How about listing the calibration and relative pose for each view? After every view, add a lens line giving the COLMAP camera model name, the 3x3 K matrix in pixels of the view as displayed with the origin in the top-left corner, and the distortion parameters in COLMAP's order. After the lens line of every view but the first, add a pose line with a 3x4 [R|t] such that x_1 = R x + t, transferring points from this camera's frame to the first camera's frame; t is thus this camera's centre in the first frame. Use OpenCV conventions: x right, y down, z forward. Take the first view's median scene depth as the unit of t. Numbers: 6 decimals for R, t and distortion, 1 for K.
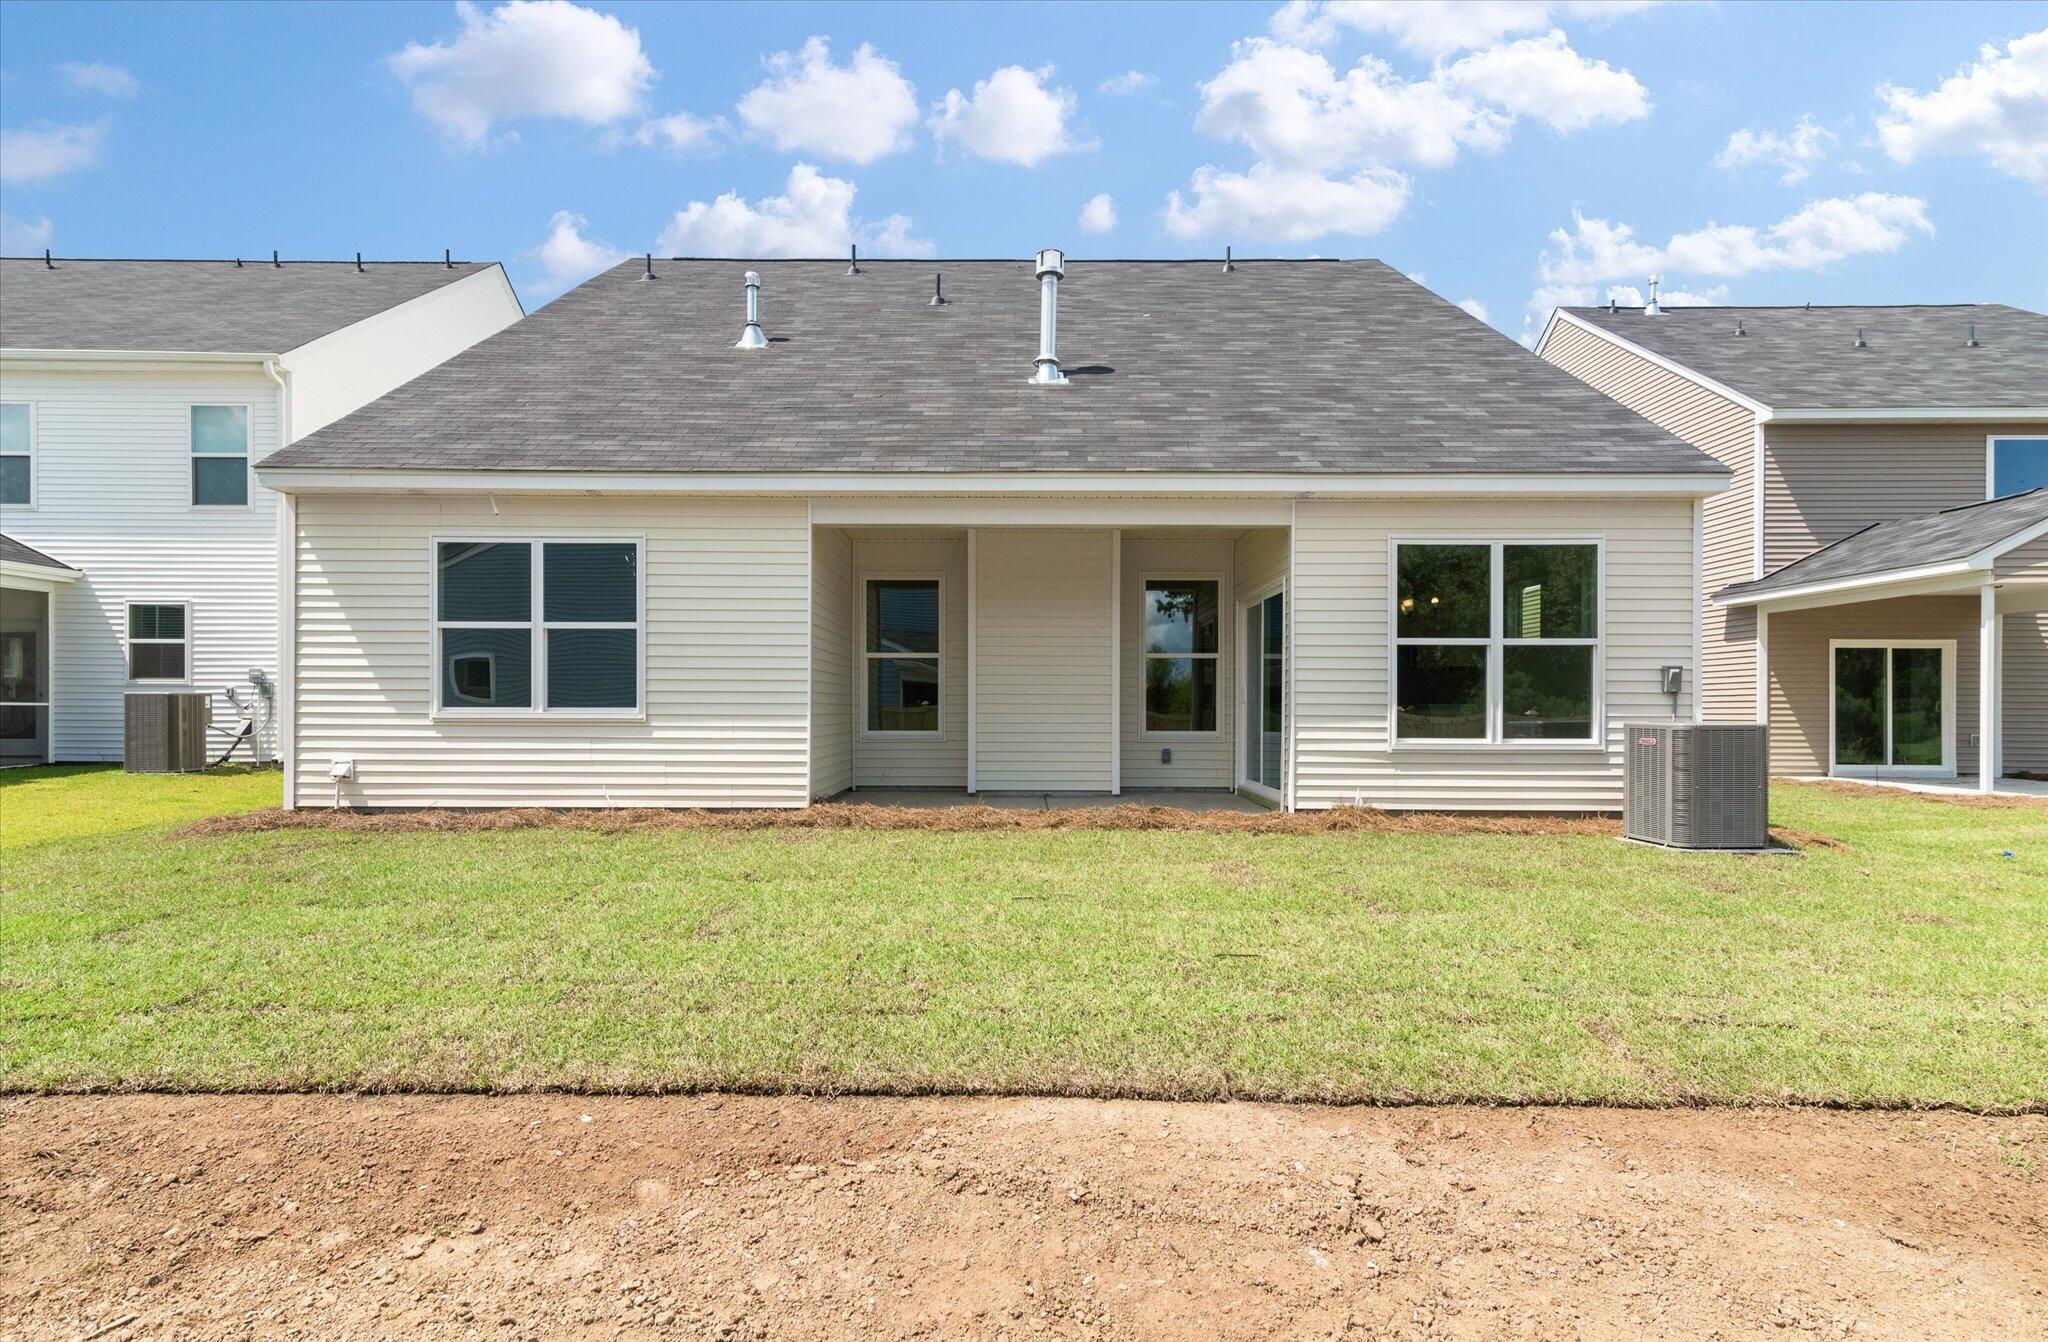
lens RADIAL K [[933.5, 0, 1021.1], [0, 933.5, 701.7], [0, 0, 1]] dist [0.010279, -0.000227]
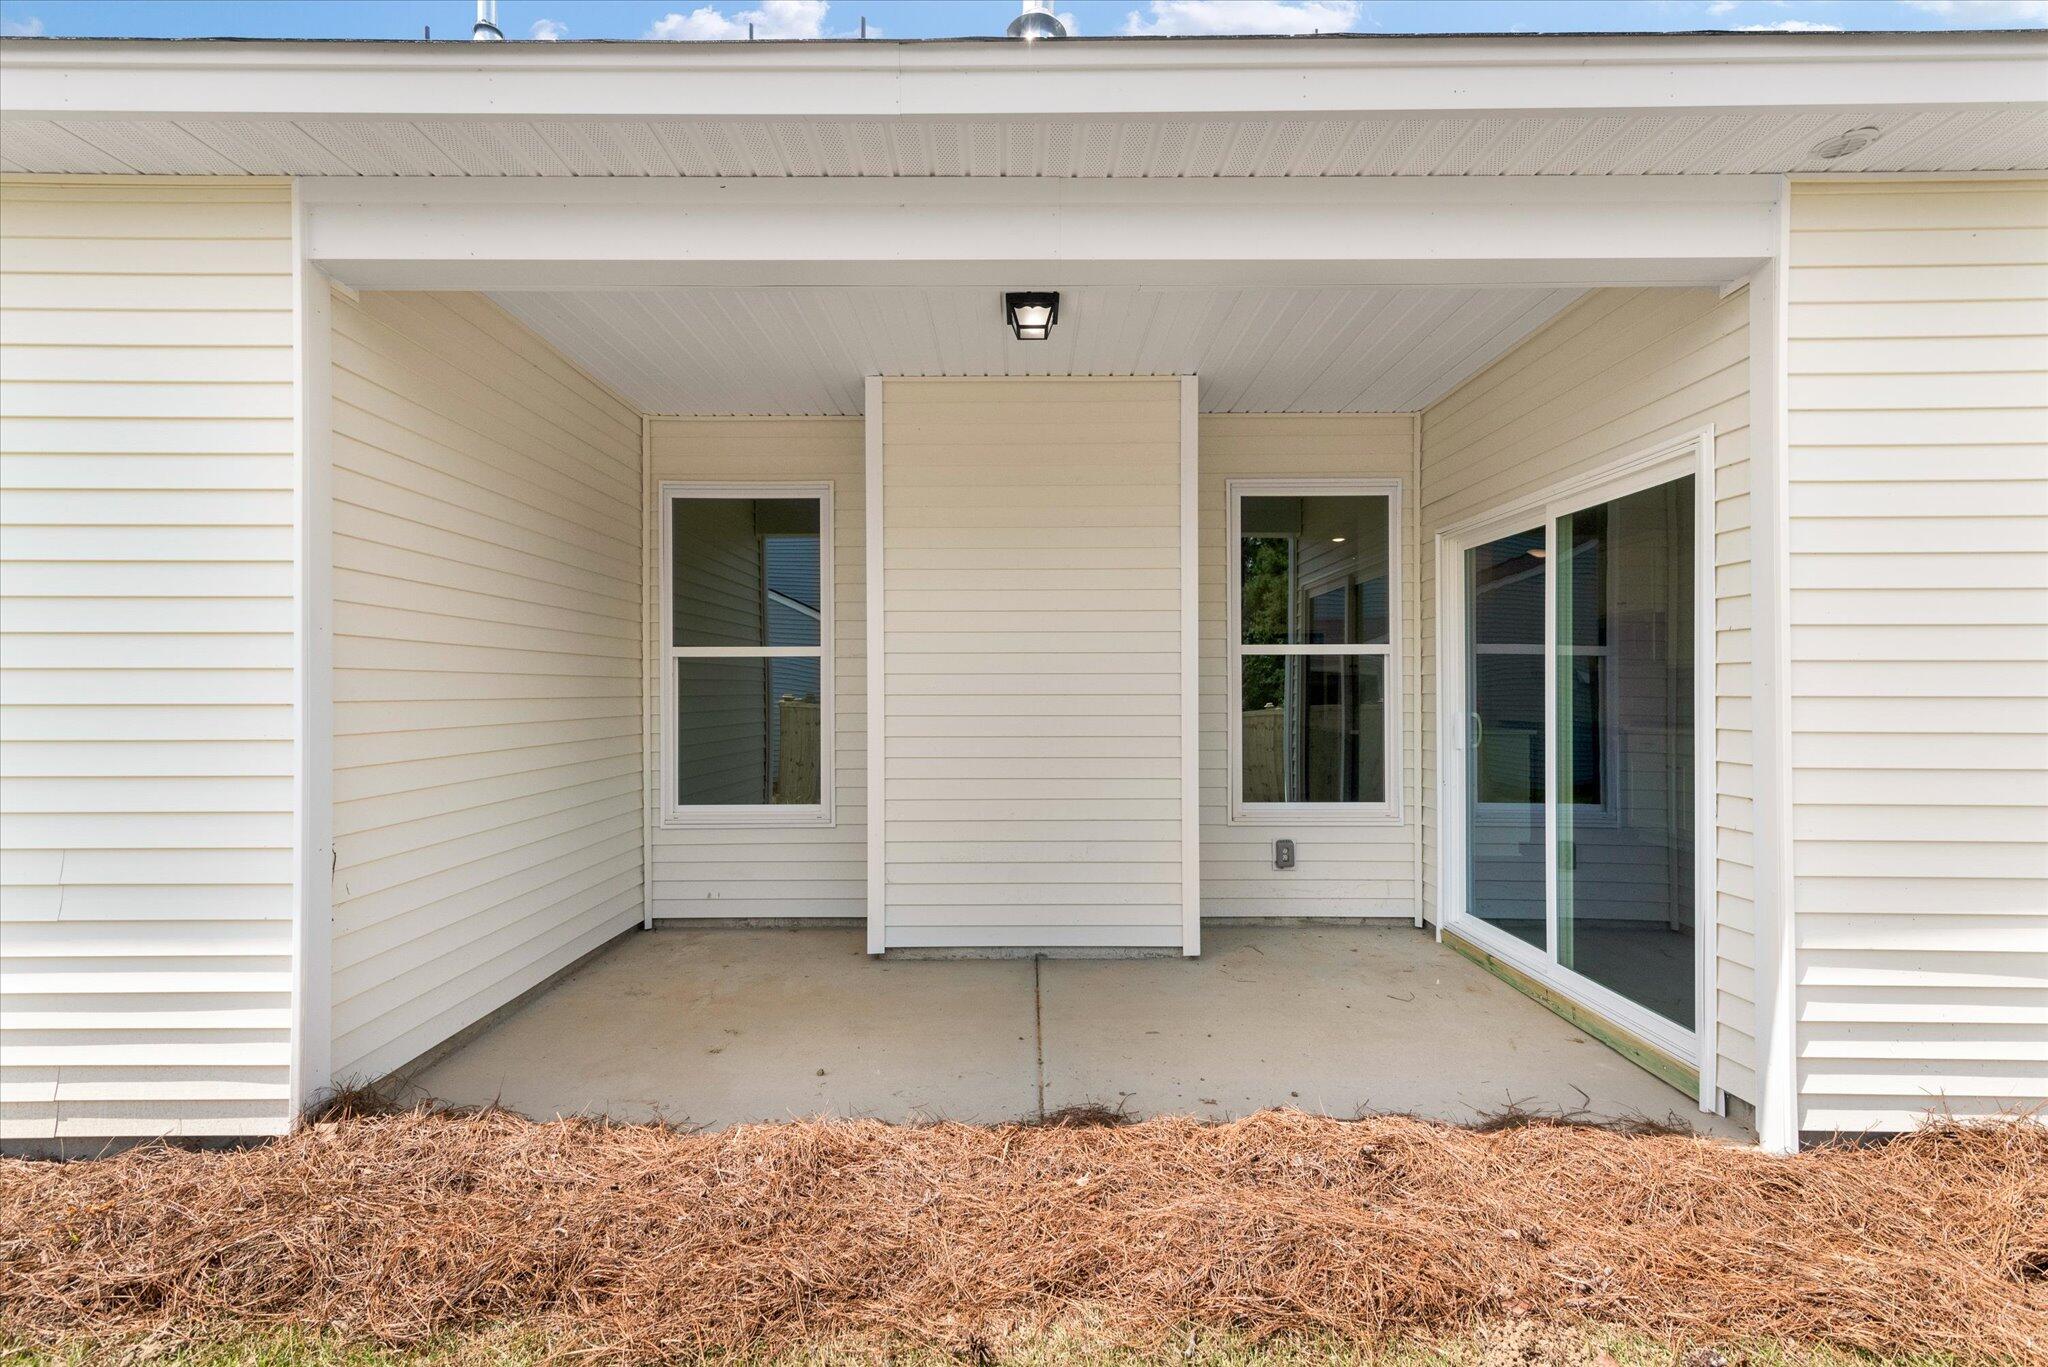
lens RADIAL K [[899.6, 0, 1024.0], [0, 899.6, 683.5], [0, 0, 1]] dist [0.000838, 0.000285]
pose [[0.999994, -0.002941, 0.001540, 0.023825], [0.002942, 0.999995, -0.000641, -0.041170], [-0.001538, 0.000646, 0.999999, 0.686367]]
